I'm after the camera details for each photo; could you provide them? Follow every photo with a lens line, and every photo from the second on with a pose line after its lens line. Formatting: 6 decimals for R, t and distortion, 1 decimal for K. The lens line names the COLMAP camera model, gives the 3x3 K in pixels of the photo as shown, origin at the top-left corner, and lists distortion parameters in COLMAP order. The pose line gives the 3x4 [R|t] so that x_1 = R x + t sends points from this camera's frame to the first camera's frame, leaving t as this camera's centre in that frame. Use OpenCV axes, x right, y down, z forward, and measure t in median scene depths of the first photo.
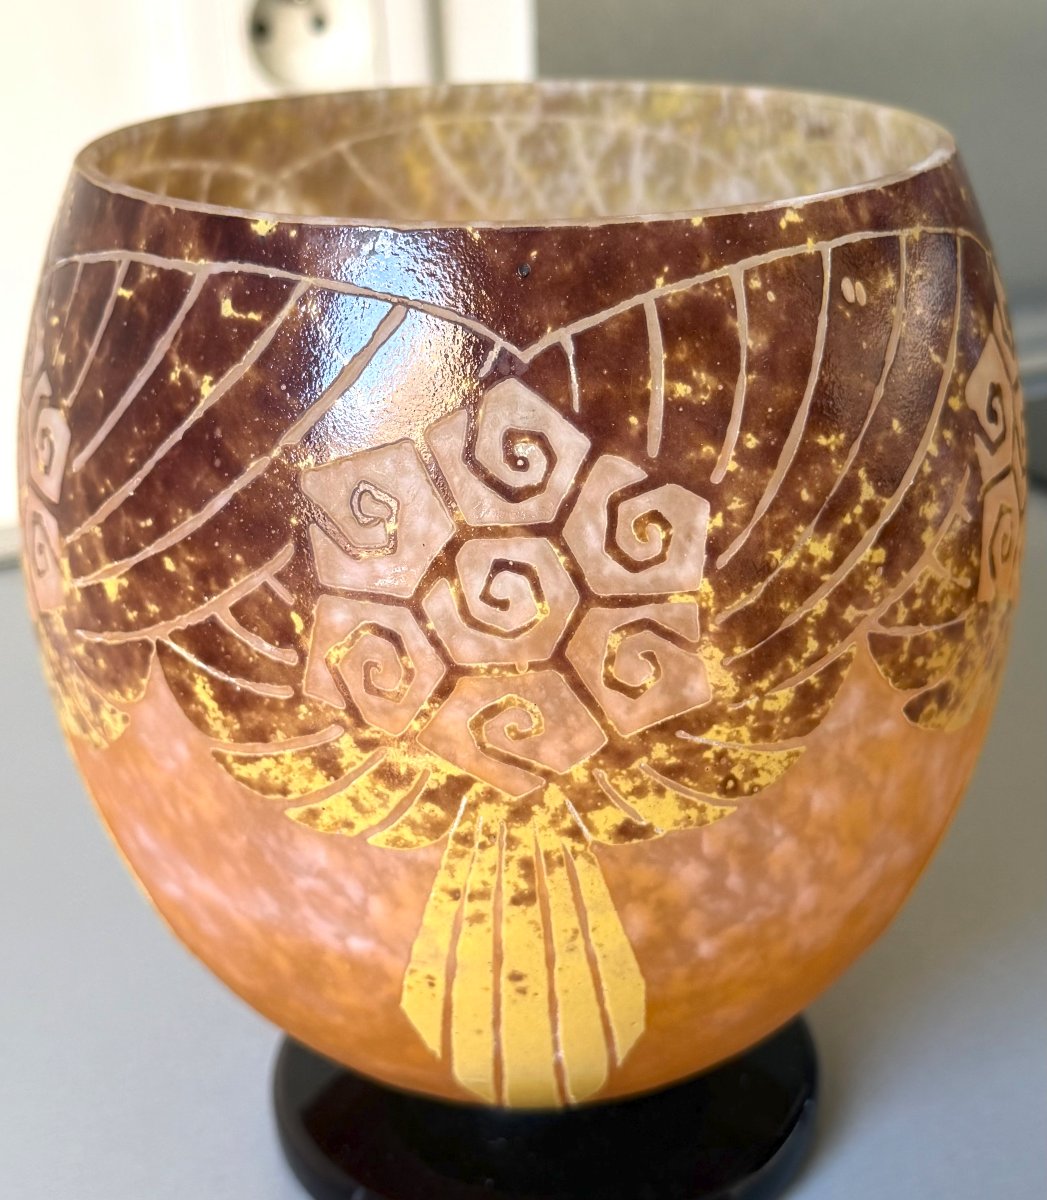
lens RADIAL K [[2091.5, 0, 562.6], [0, 2091.5, 524.0], [0, 0, 1]] dist [0.177219, 0.000000]
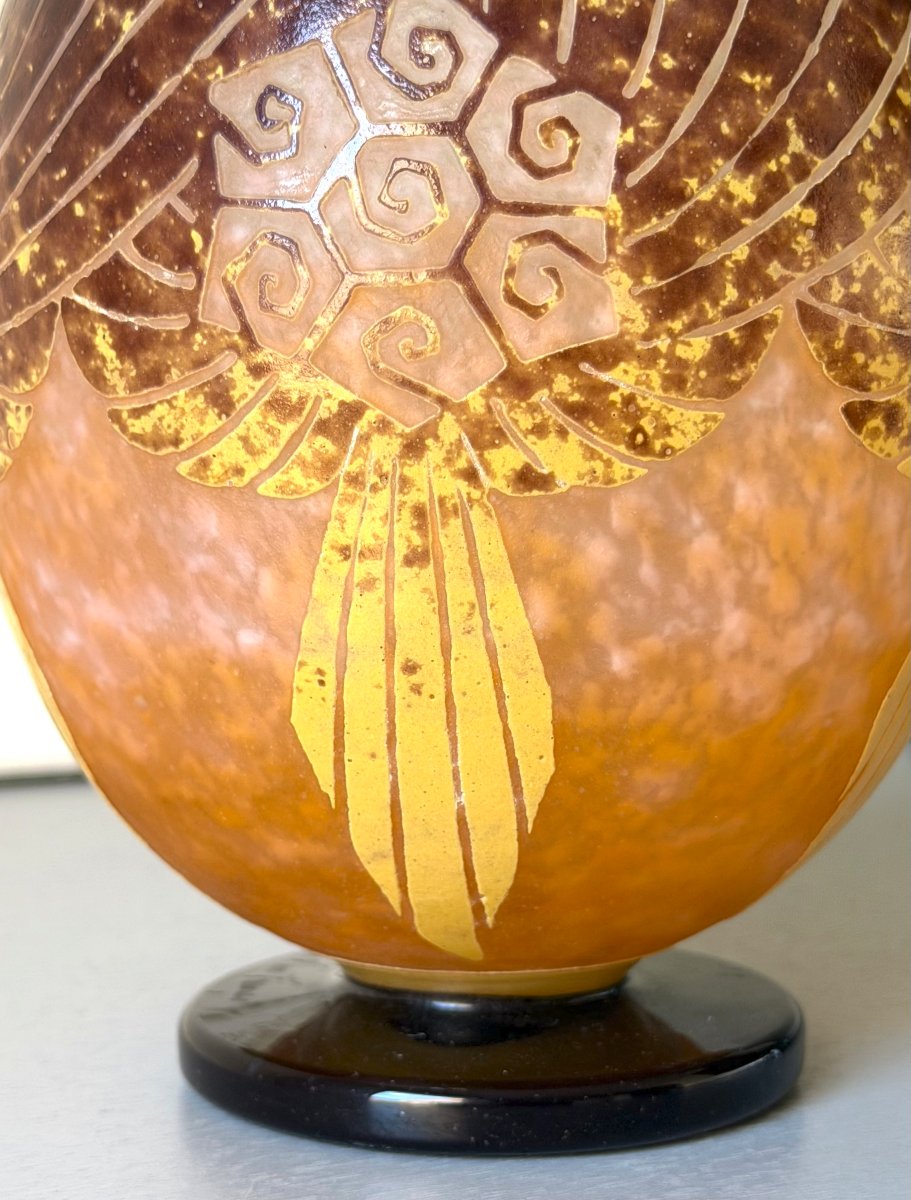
lens RADIAL K [[2694.6, 0, 494.9], [0, 2694.6, 723.2], [0, 0, 1]] dist [0.132555, 0.000000]
pose [[0.993056, 0.034890, -0.112353, 0.157893], [-0.059757, 0.972234, -0.226253, 0.532650], [0.101339, 0.231396, 0.967567, -0.151142]]
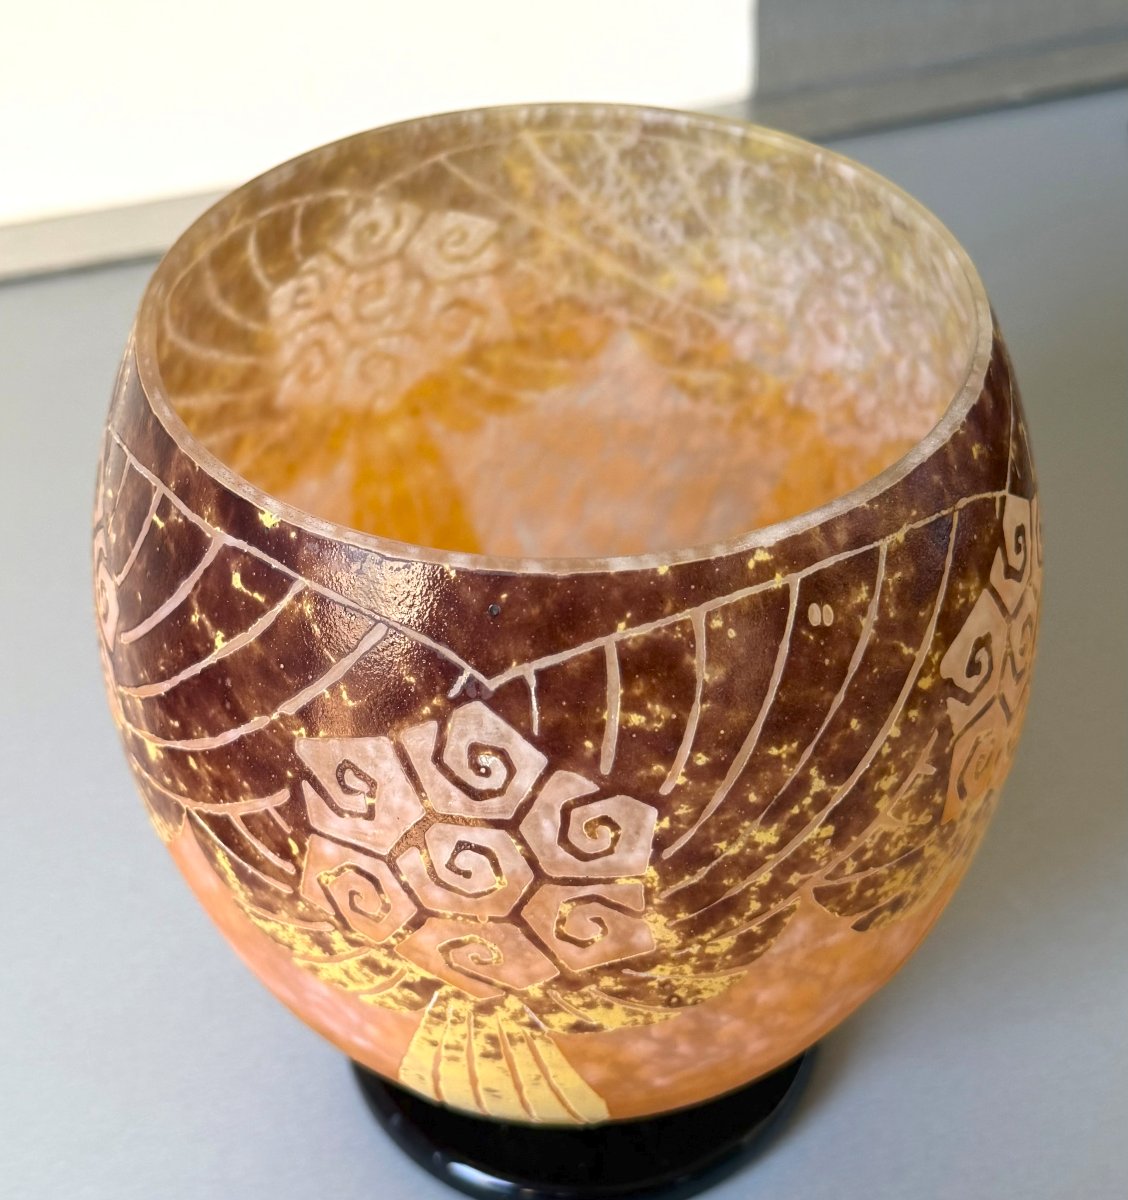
lens RADIAL K [[2112.4, 0, 571.8], [0, 2112.4, 509.1], [0, 0, 1]] dist [0.204762, 0.000000]
pose [[0.986082, 0.105392, -0.128589, 0.146732], [-0.056759, 0.940345, 0.335454, -0.507918], [0.156272, -0.323487, 0.933239, 0.012615]]
